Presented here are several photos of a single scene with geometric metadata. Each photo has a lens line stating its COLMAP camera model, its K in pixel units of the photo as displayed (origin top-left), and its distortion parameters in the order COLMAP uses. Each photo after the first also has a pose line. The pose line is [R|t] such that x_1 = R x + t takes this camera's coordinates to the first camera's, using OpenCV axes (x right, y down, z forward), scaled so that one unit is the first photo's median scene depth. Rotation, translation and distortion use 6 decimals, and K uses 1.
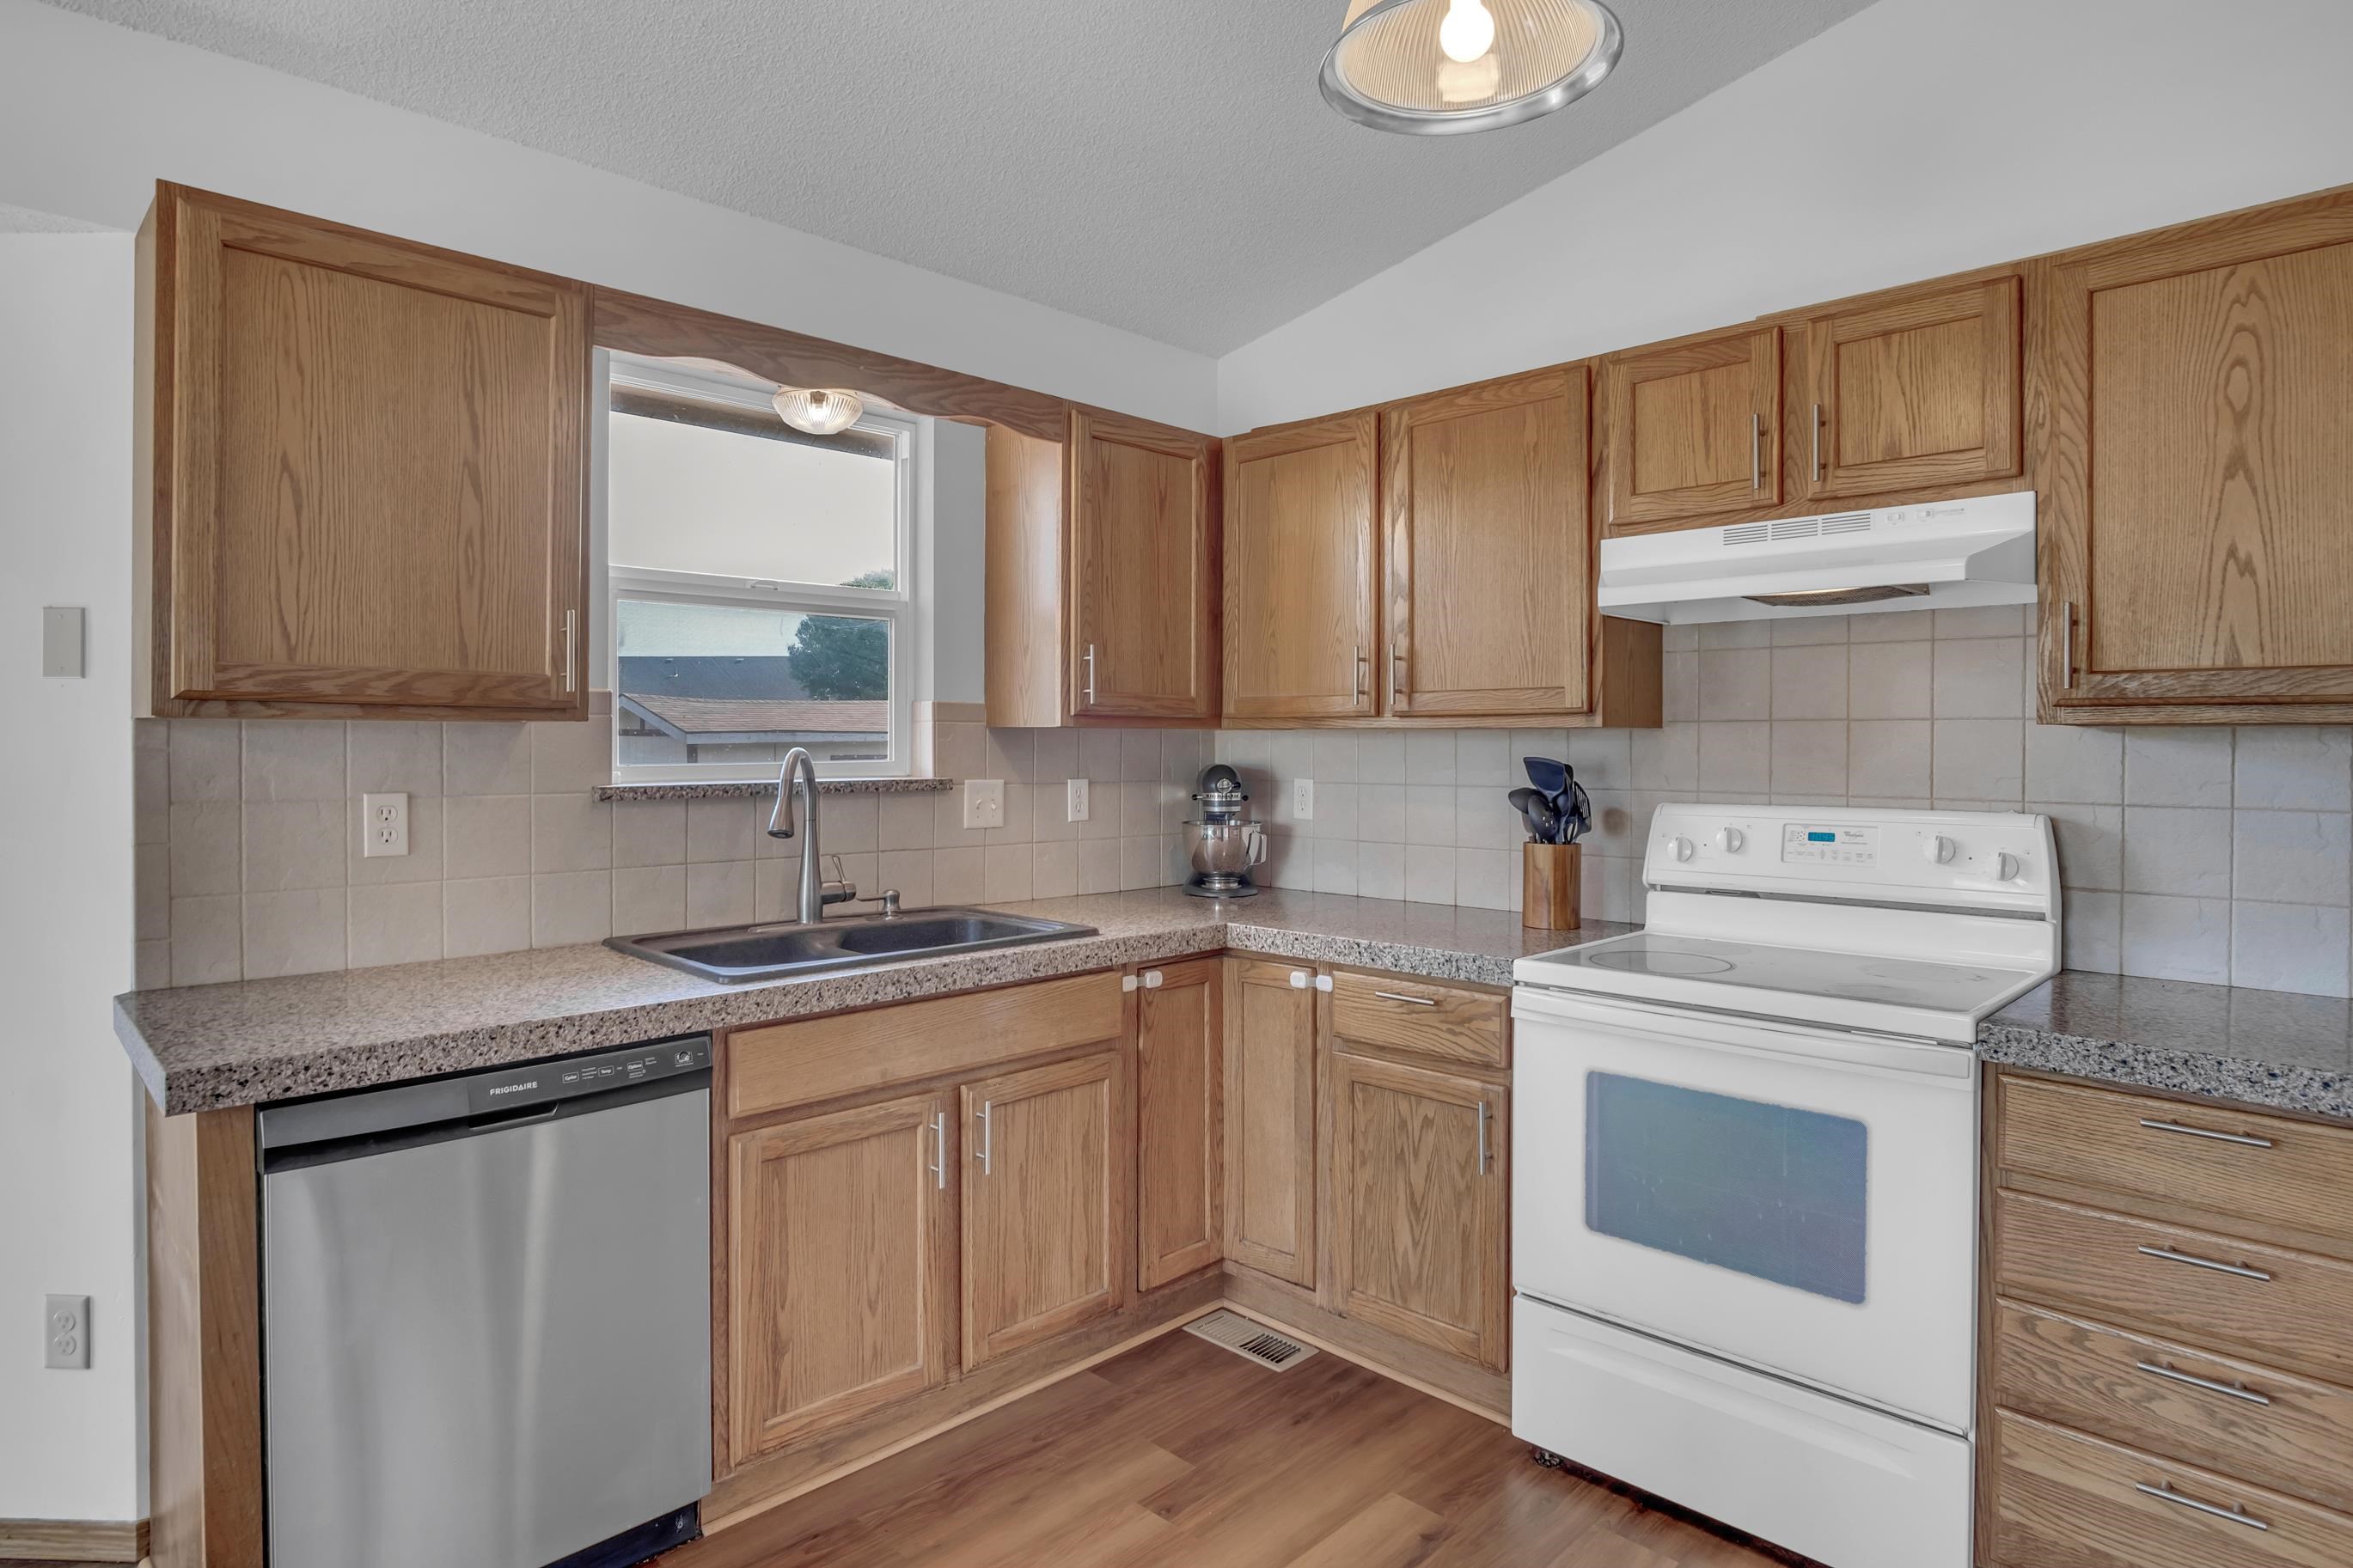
lens RADIAL K [[1288.9, 0, 1178.4], [0, 1288.9, 747.0], [0, 0, 1]] dist [-0.032088, 0.006774]
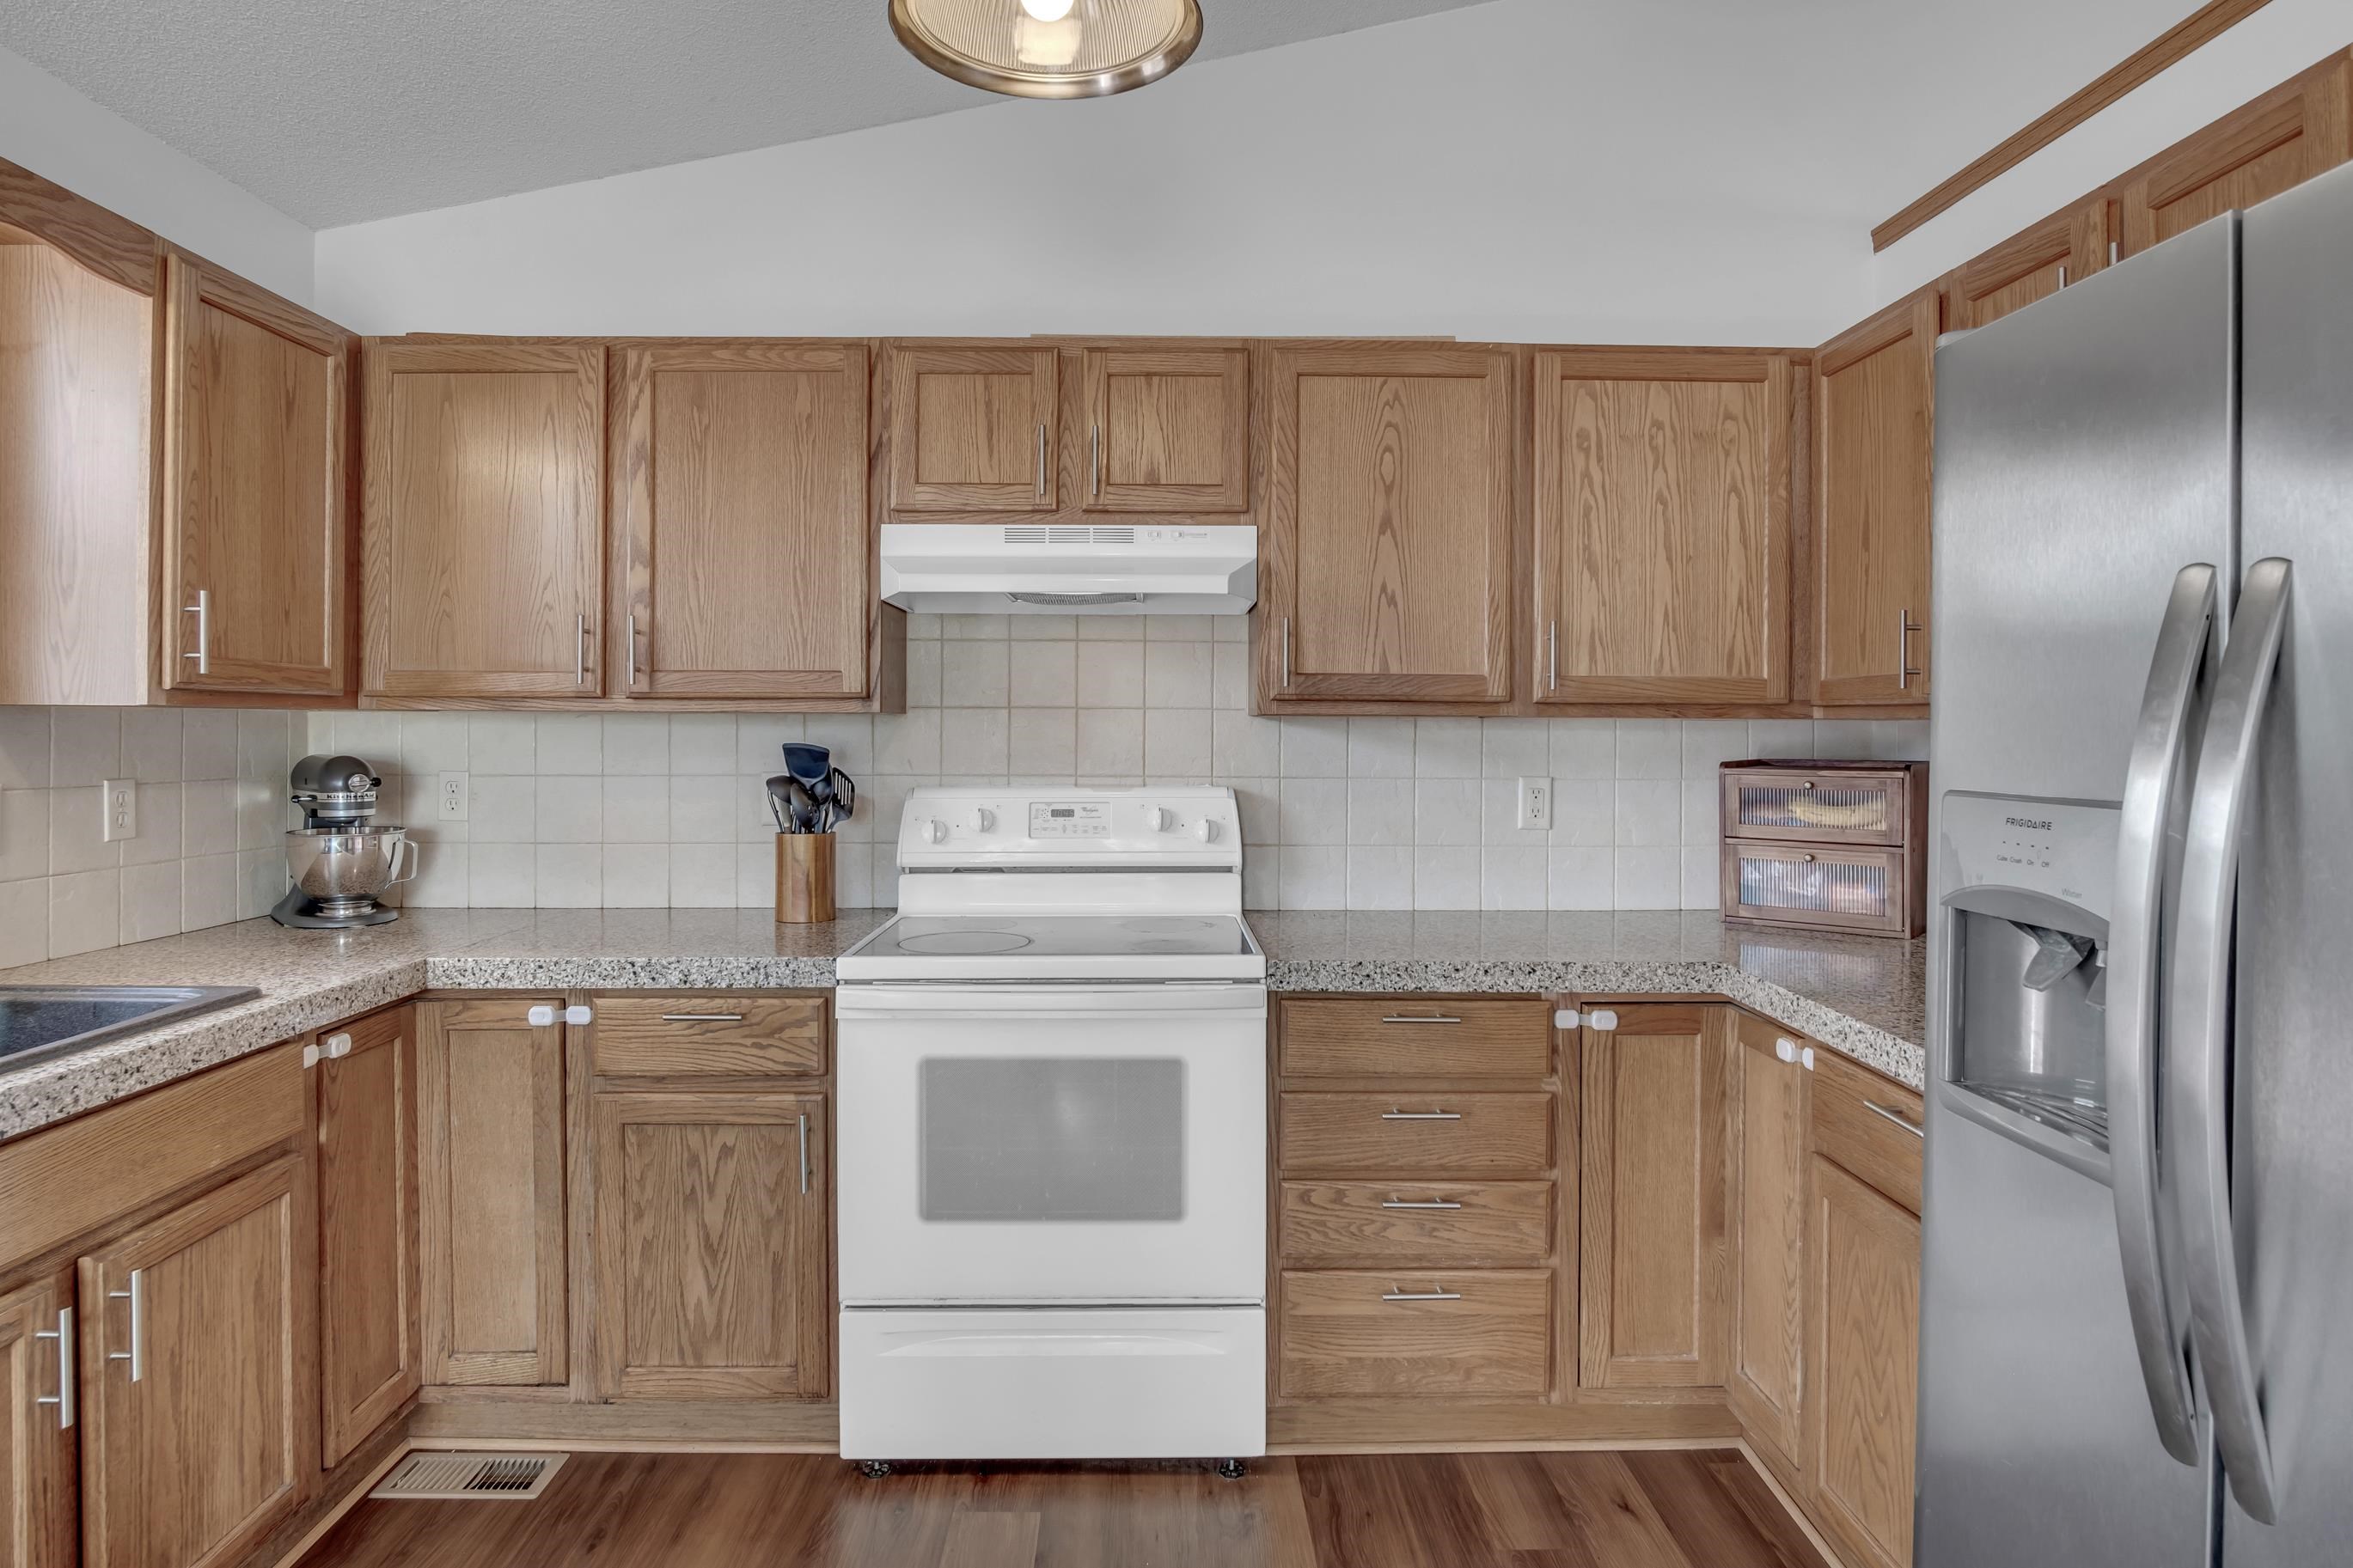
lens RADIAL K [[1271.1, 0, 1176.3], [0, 1271.1, 726.7], [0, 0, 1]] dist [-0.028116, 0.003523]
pose [[0.697866, 0.000317, 0.716228, -0.218753], [0.000638, 0.999999, -0.001065, -0.003665], [-0.716228, 0.001200, 0.697865, 0.156923]]
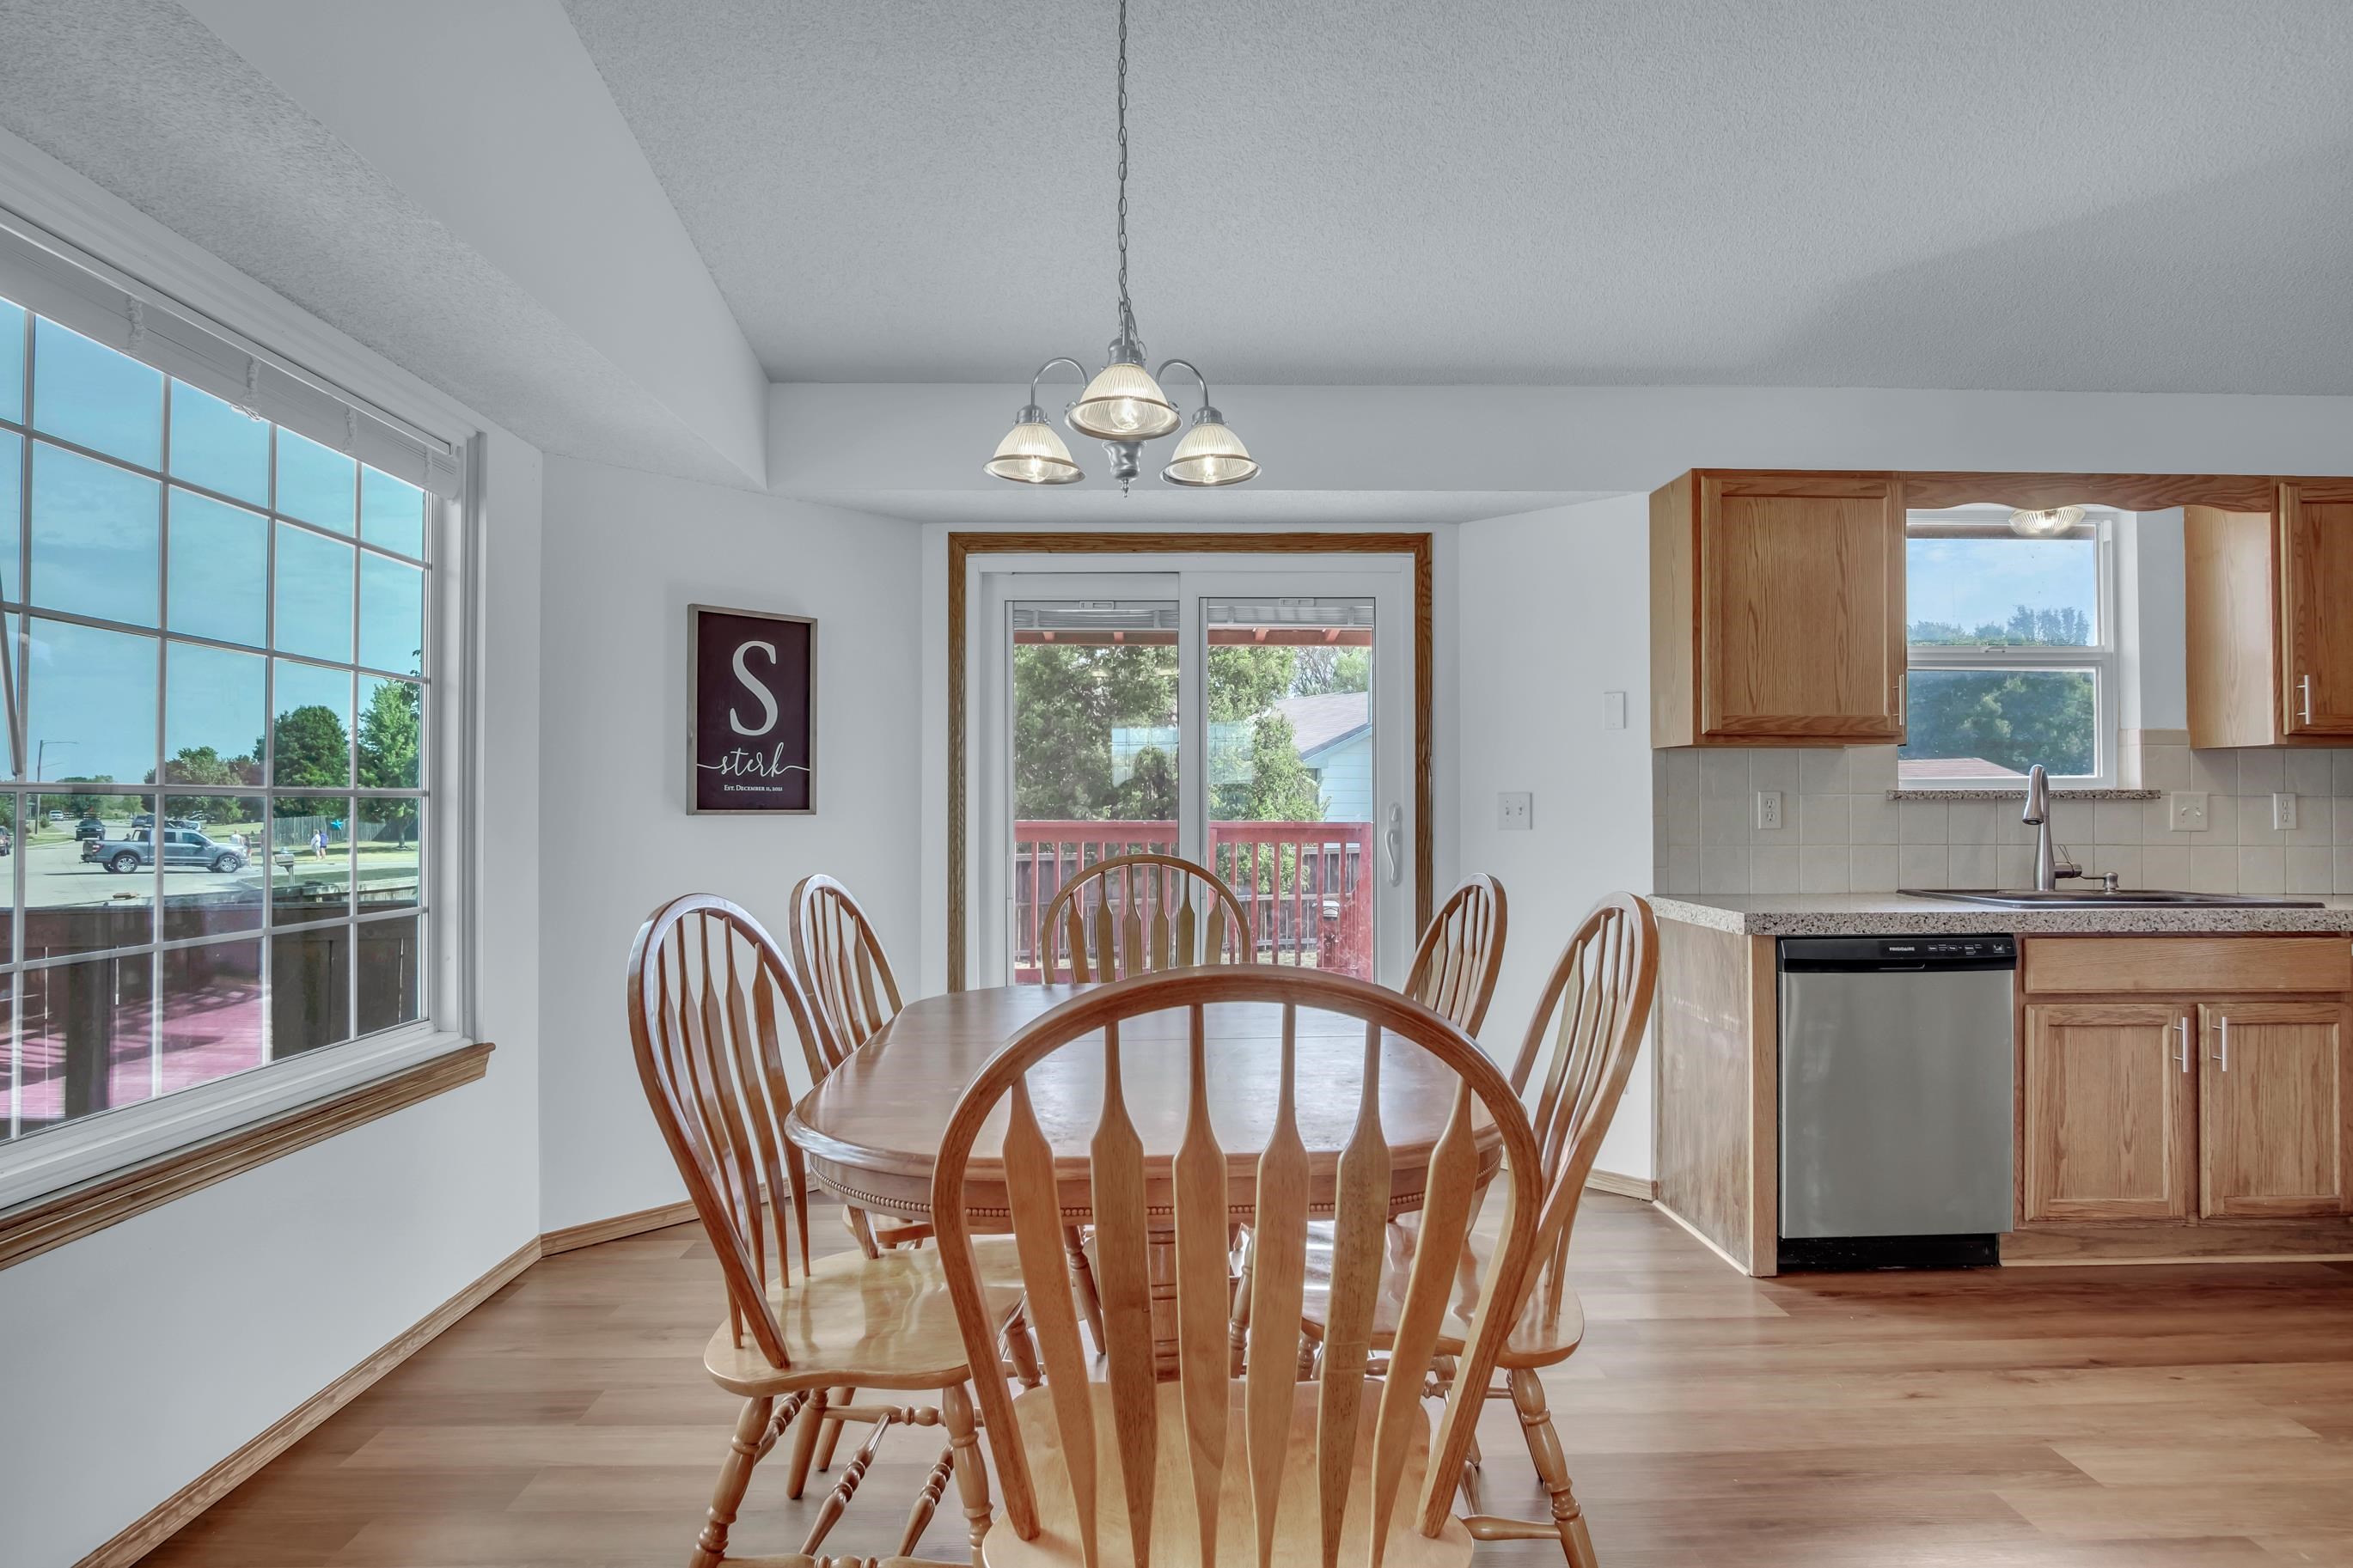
lens RADIAL K [[1264.0, 0, 1167.0], [0, 1264.0, 792.2], [0, 0, 1]] dist [-0.028985, 0.008277]
pose [[0.721539, -0.013856, -0.692235, -0.040545], [0.000407, 0.999808, -0.019589, 0.061083], [0.692374, 0.013853, 0.721406, -0.668676]]
